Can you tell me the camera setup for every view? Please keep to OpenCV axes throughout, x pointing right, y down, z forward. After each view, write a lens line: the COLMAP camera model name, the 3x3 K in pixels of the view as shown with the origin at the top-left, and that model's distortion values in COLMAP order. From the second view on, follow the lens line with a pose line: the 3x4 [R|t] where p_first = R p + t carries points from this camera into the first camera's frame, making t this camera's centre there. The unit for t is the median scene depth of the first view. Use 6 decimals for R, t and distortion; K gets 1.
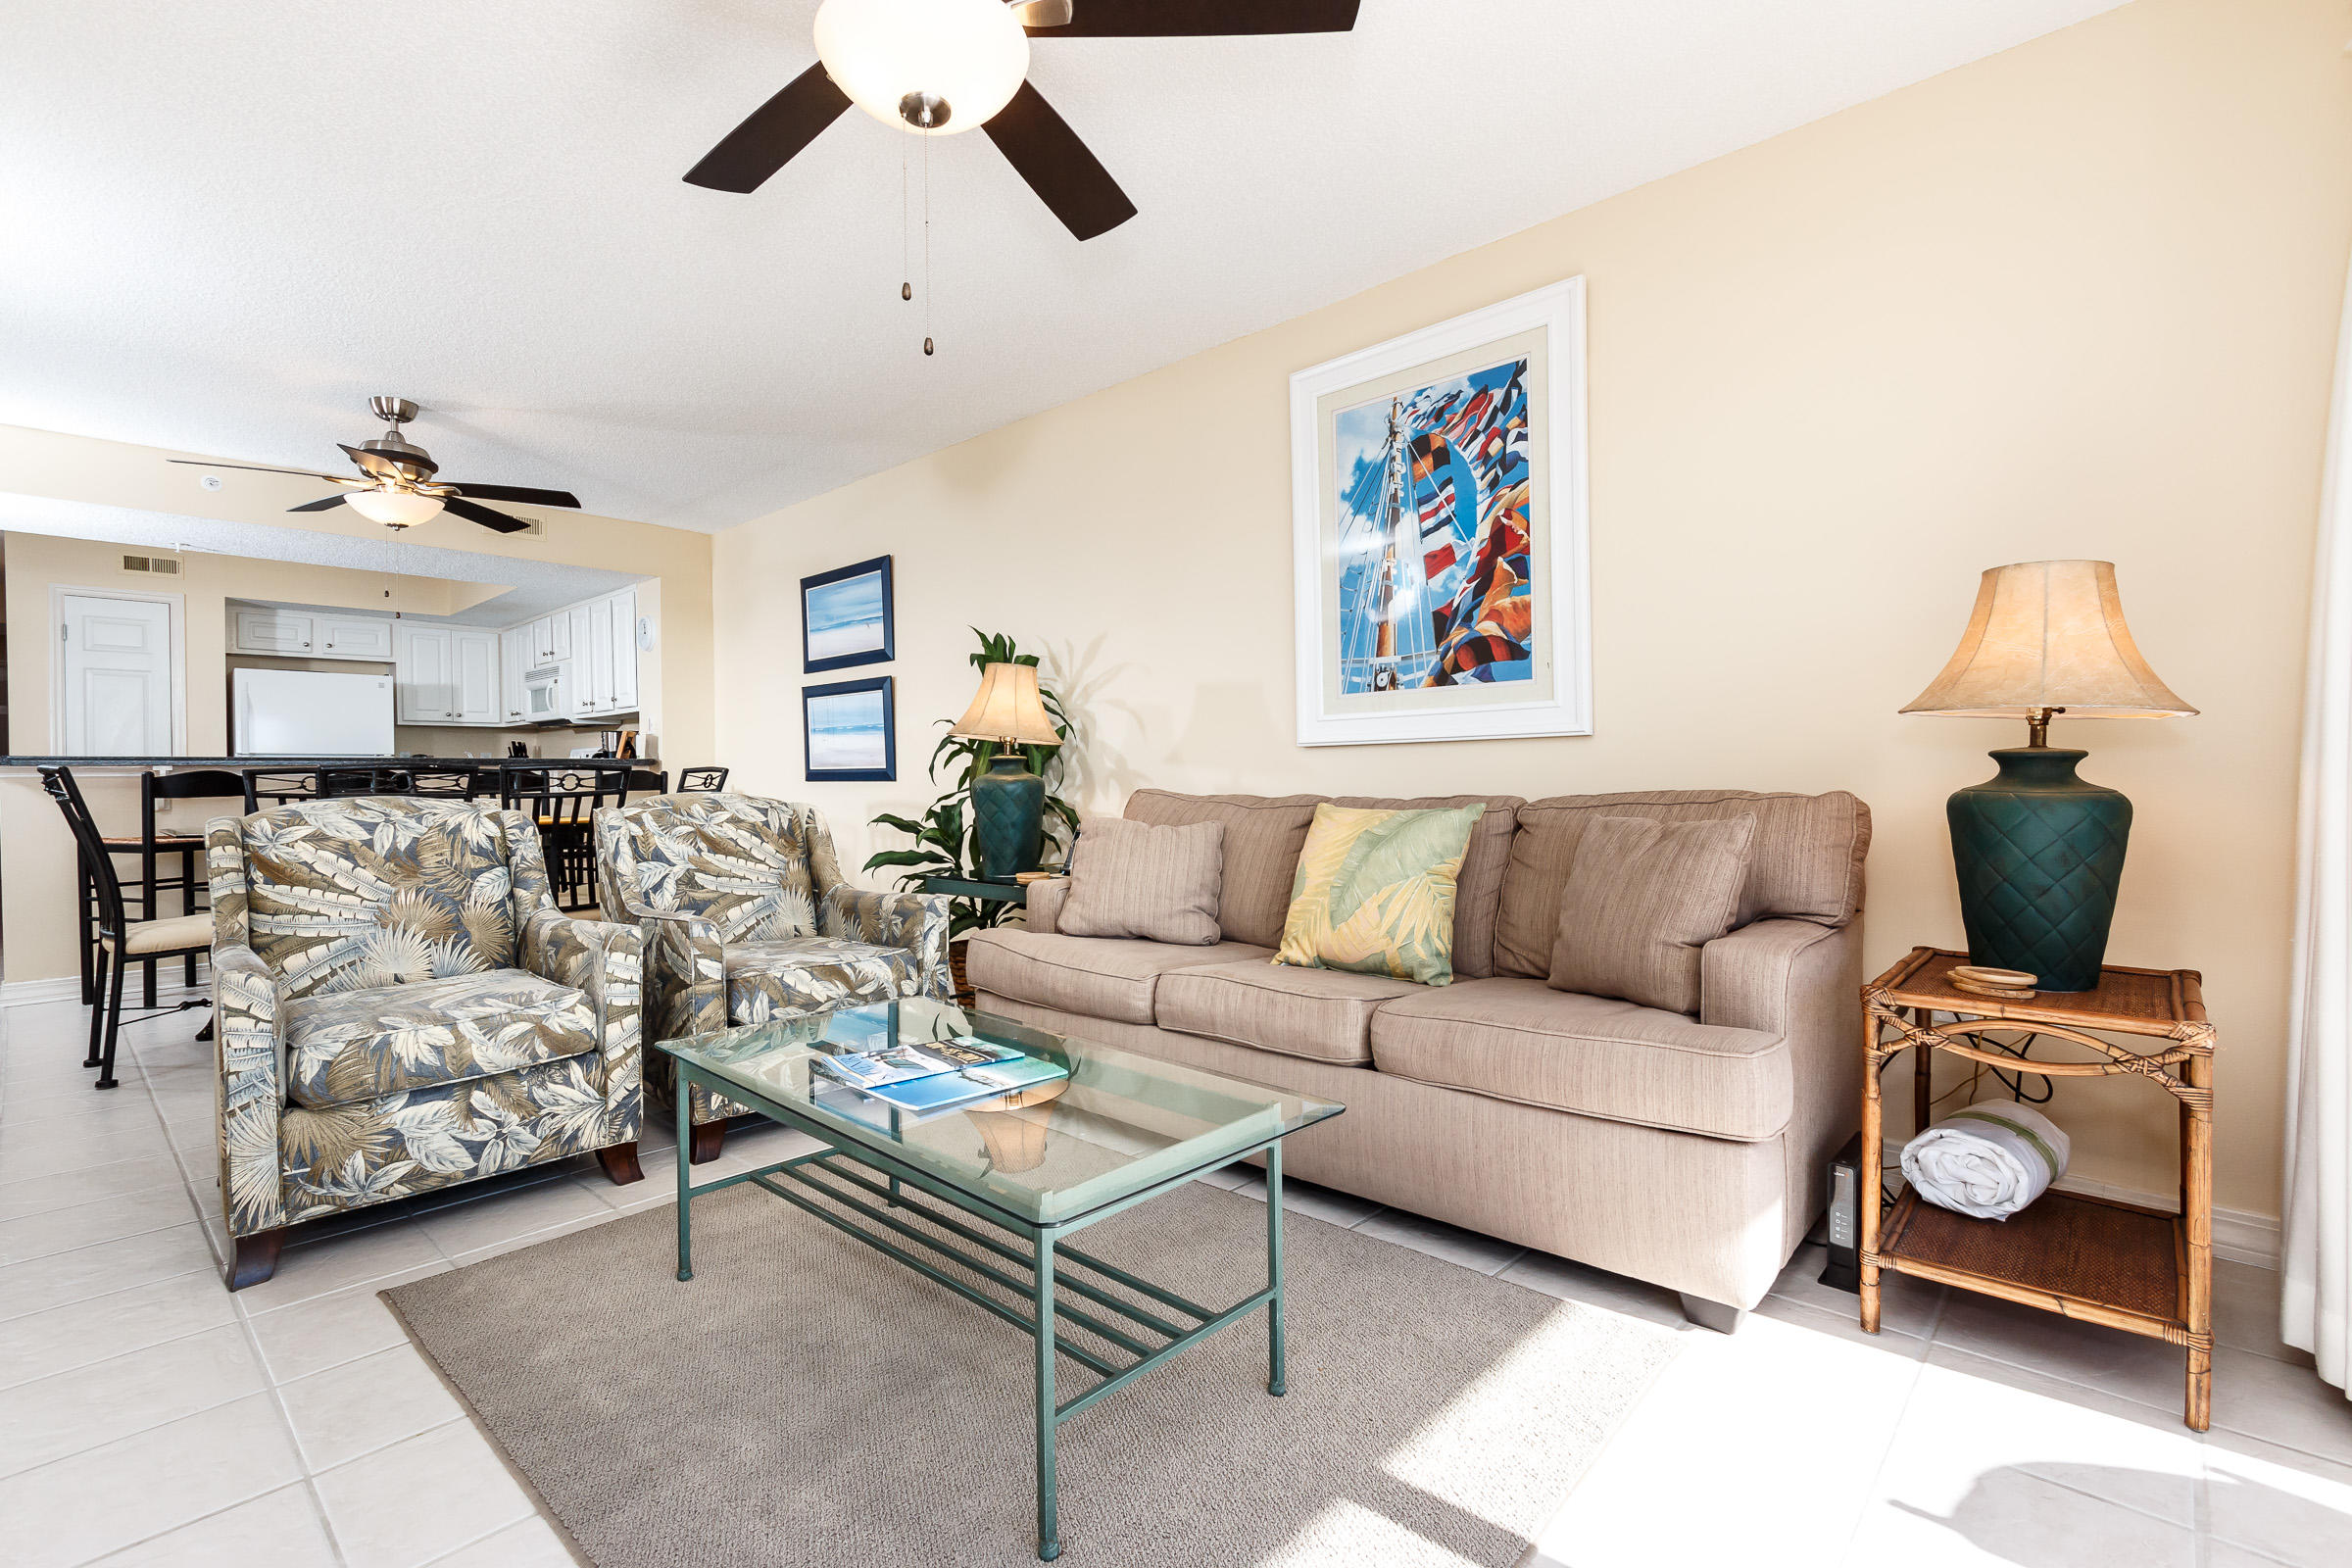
lens RADIAL K [[1083.8, 0, 1222.8], [0, 1083.8, 776.1], [0, 0, 1]] dist [0.006251, -0.002324]
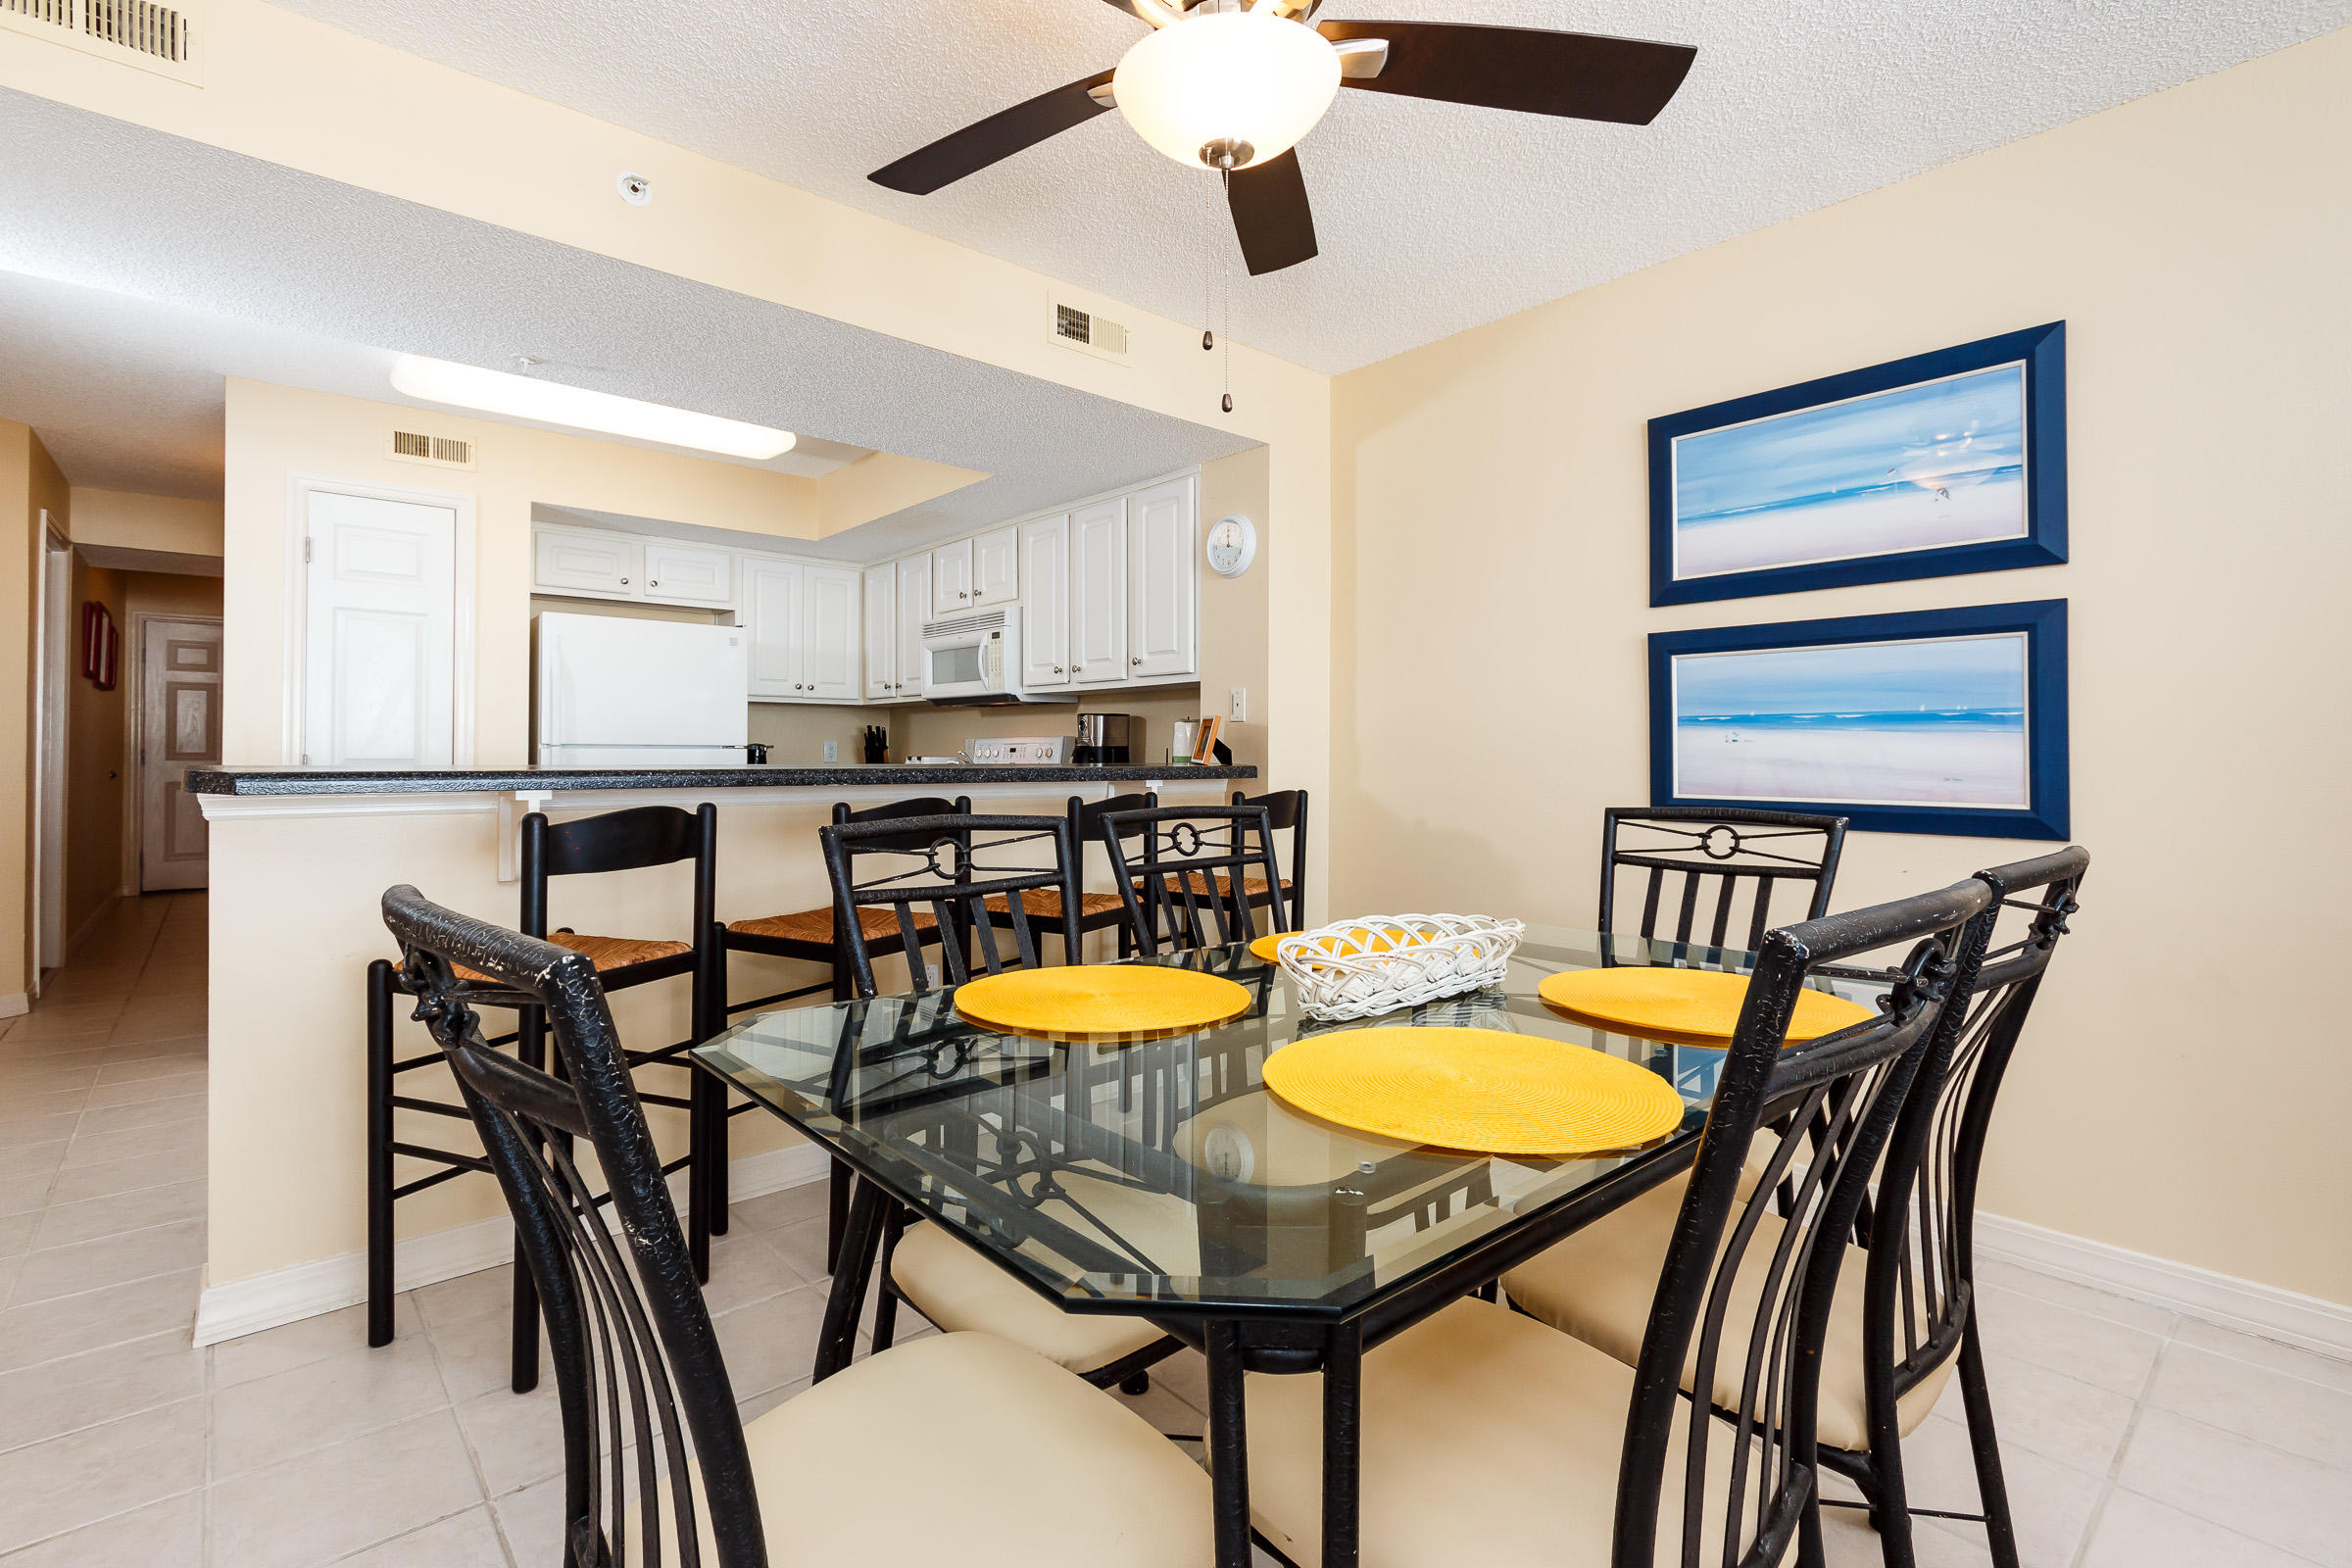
lens RADIAL K [[1083.8, 0, 1210.2], [0, 1083.8, 749.5], [0, 0, 1]] dist [0.006251, -0.002324]
pose [[0.995219, 0.010923, -0.097057, -0.541600], [-0.011474, 0.999921, -0.005120, -0.022805], [0.096993, 0.006209, 0.995266, 0.477304]]
